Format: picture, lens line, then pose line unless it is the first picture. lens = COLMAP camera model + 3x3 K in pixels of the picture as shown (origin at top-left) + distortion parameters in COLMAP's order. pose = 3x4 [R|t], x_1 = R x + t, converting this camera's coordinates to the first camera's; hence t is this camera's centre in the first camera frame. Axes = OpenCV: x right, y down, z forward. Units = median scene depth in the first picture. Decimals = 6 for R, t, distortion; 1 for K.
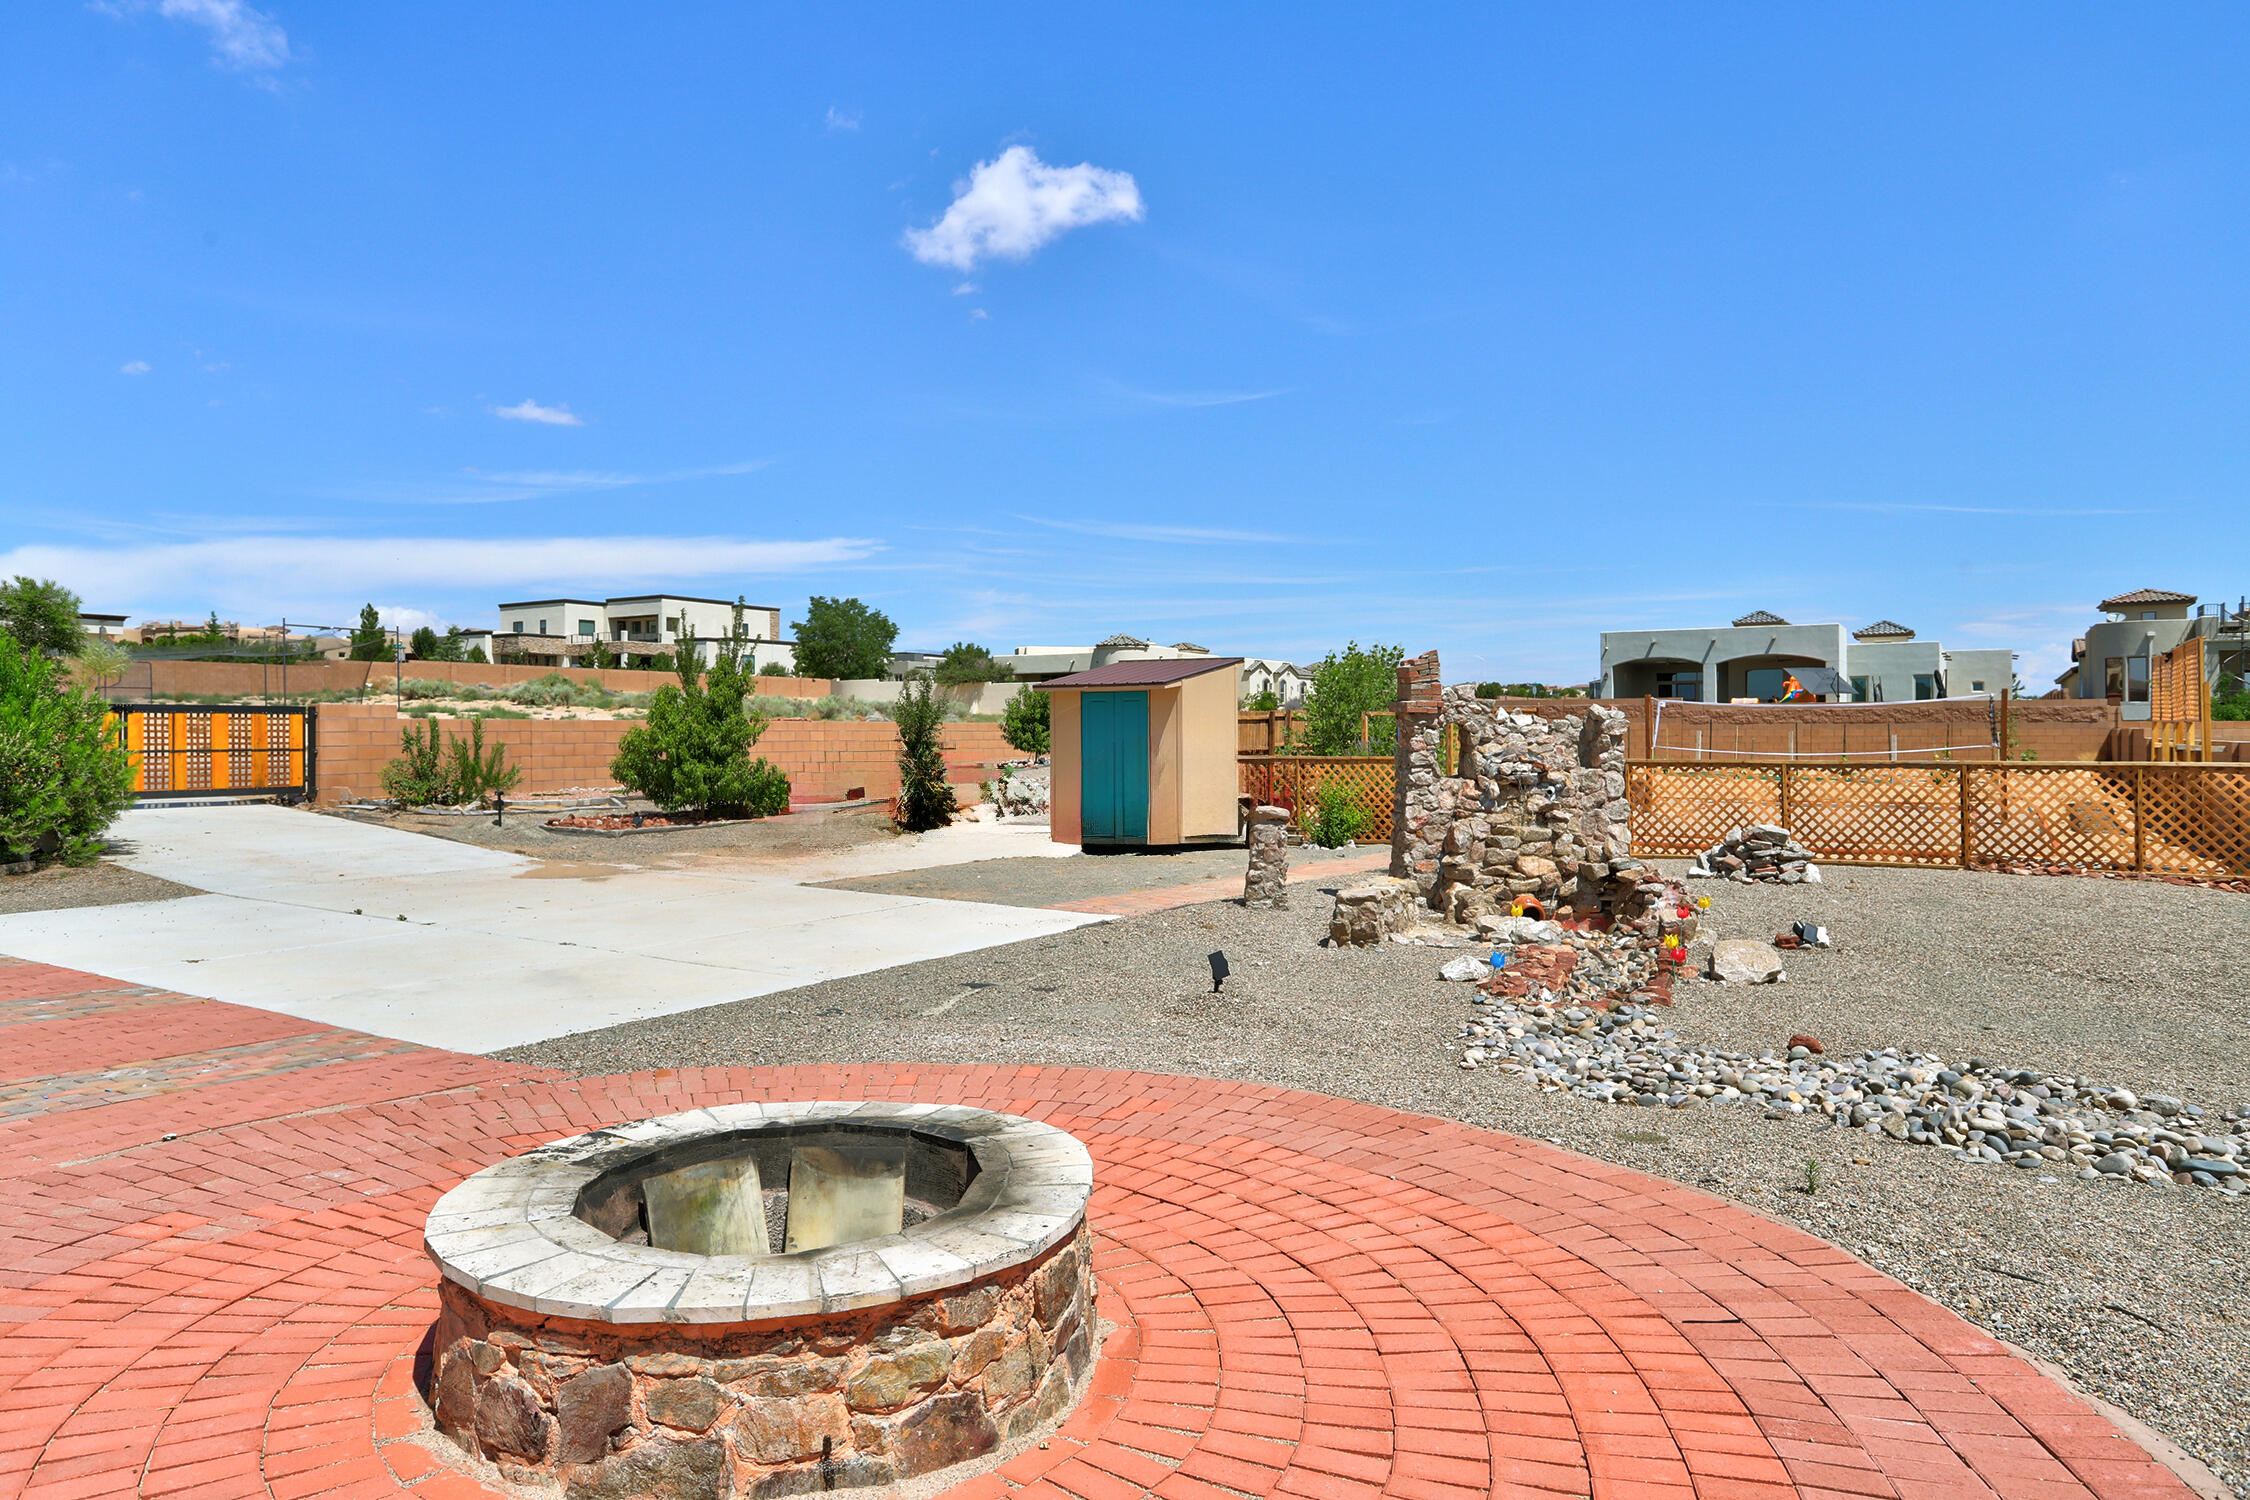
lens RADIAL K [[1338.3, 0, 1125.0], [0, 1338.3, 750.0], [0, 0, 1]] dist [-0.001271, -0.000242]
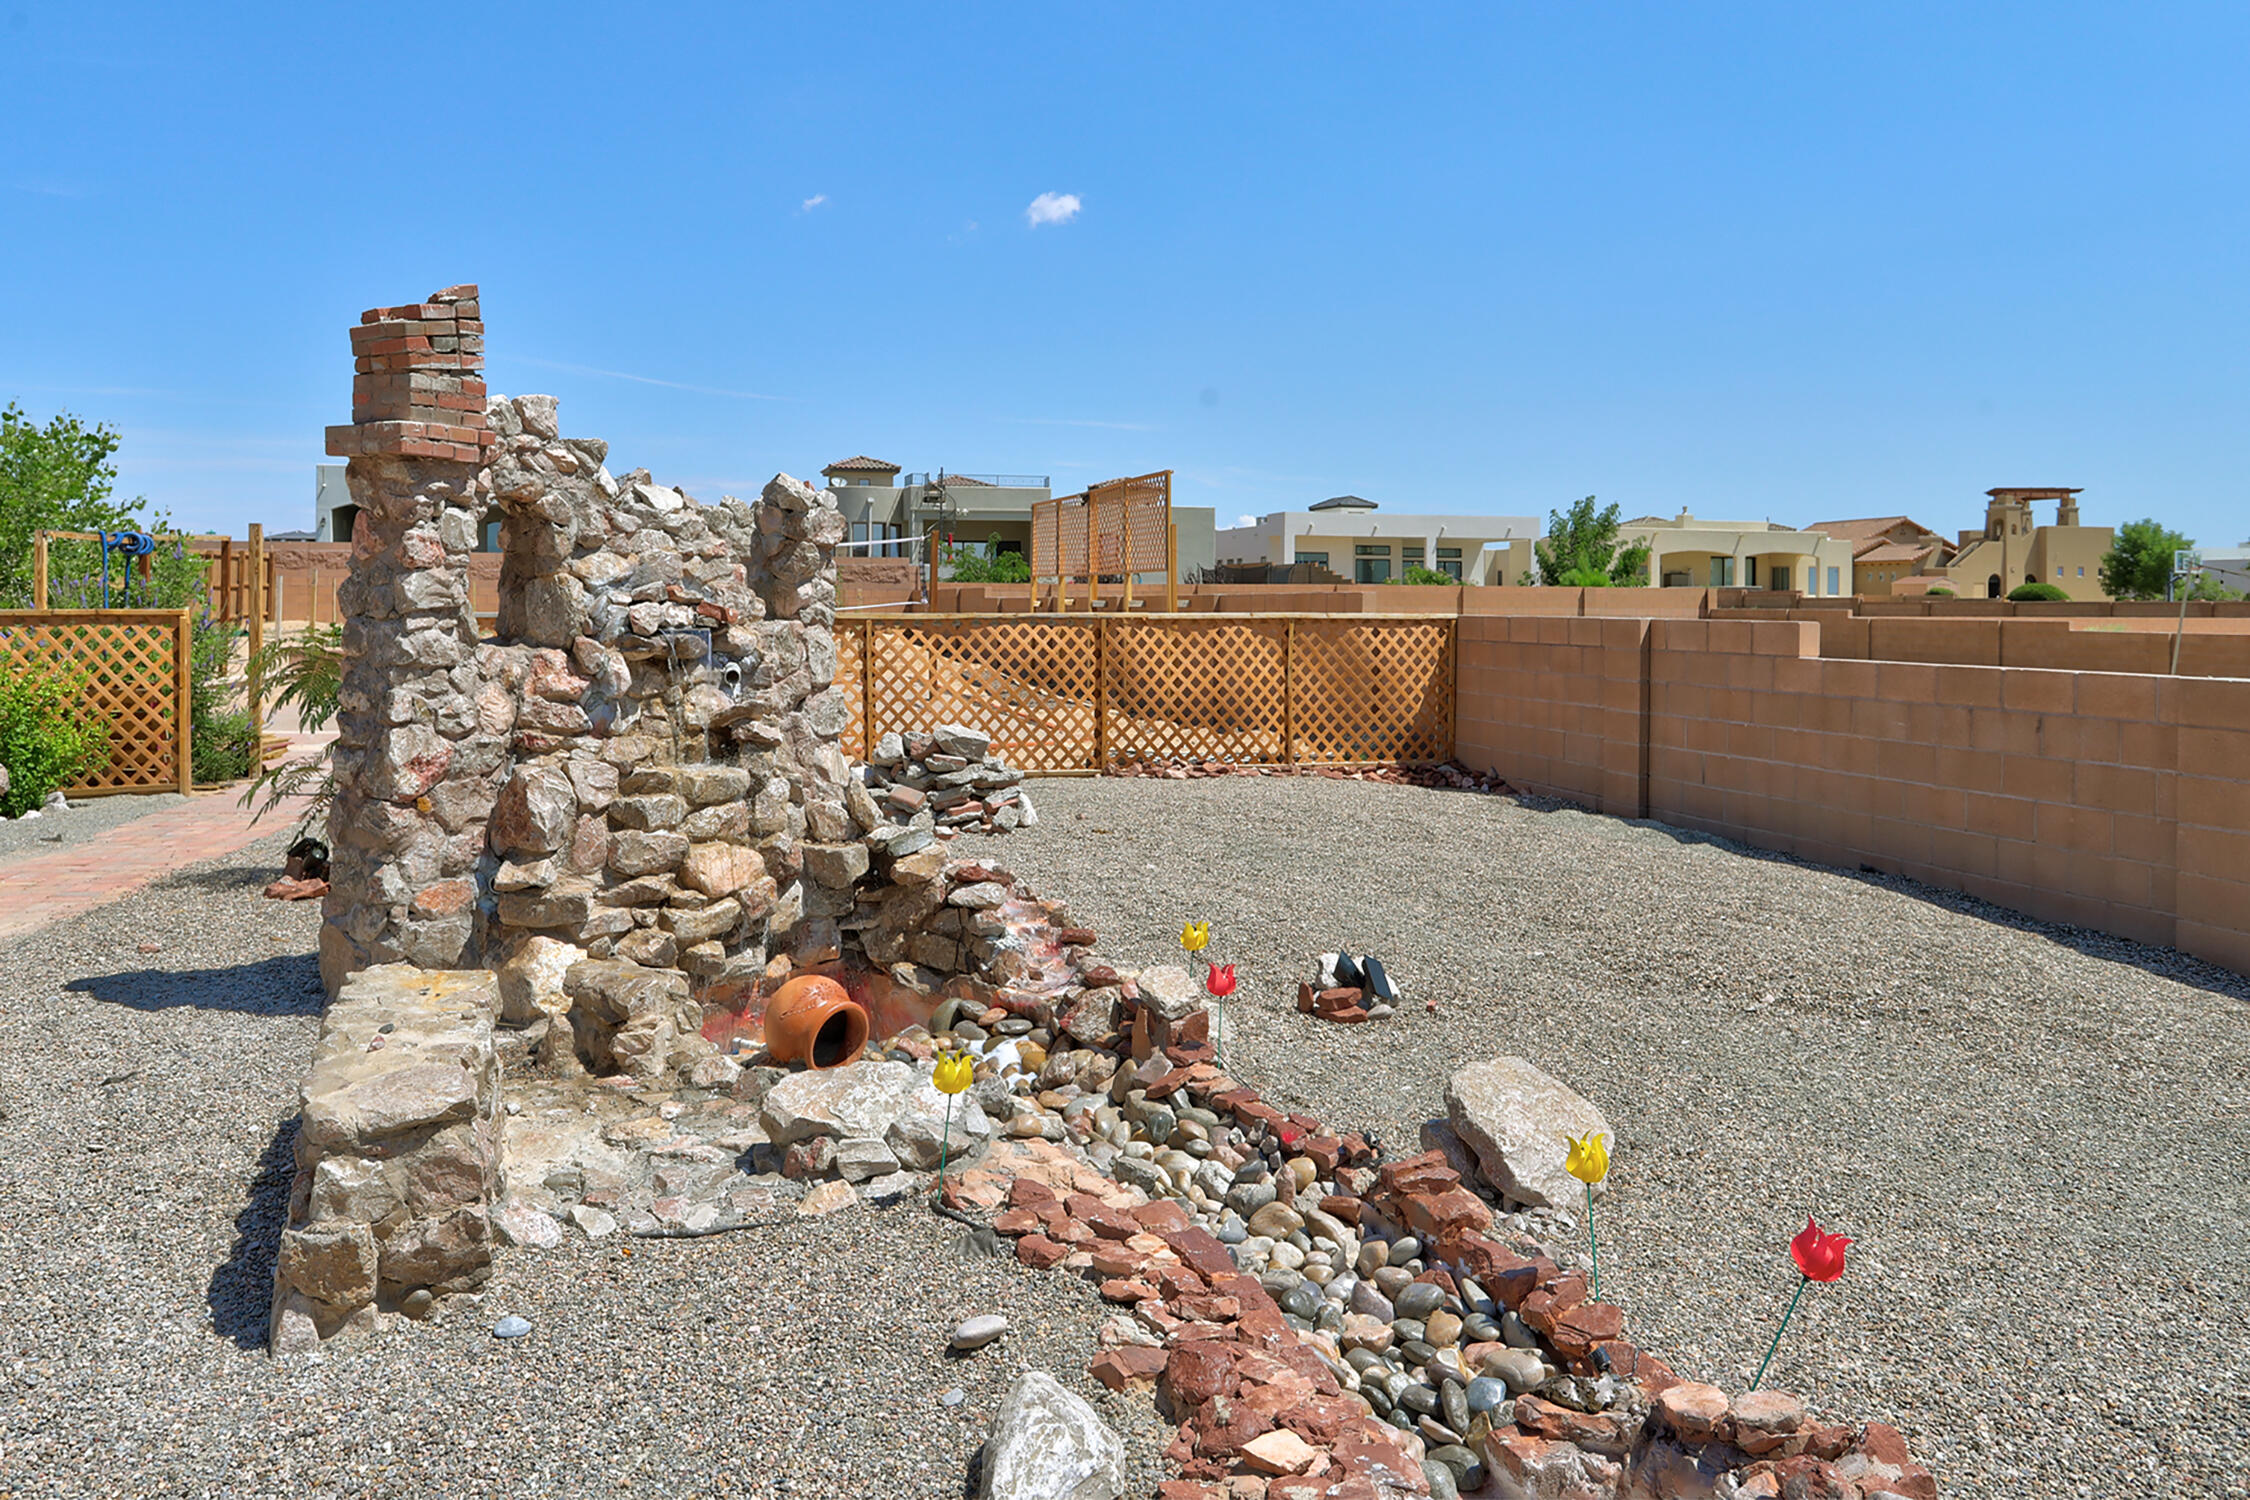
lens RADIAL K [[1519.5, 0, 878.2], [0, 1519.5, 591.8], [0, 0, 1]] dist [0.000843, 0.000899]
pose [[0.740792, 0.010684, 0.671650, 0.041032], [0.003424, 0.999800, -0.019681, 0.014969], [-0.671726, 0.016879, 0.740607, 0.628233]]
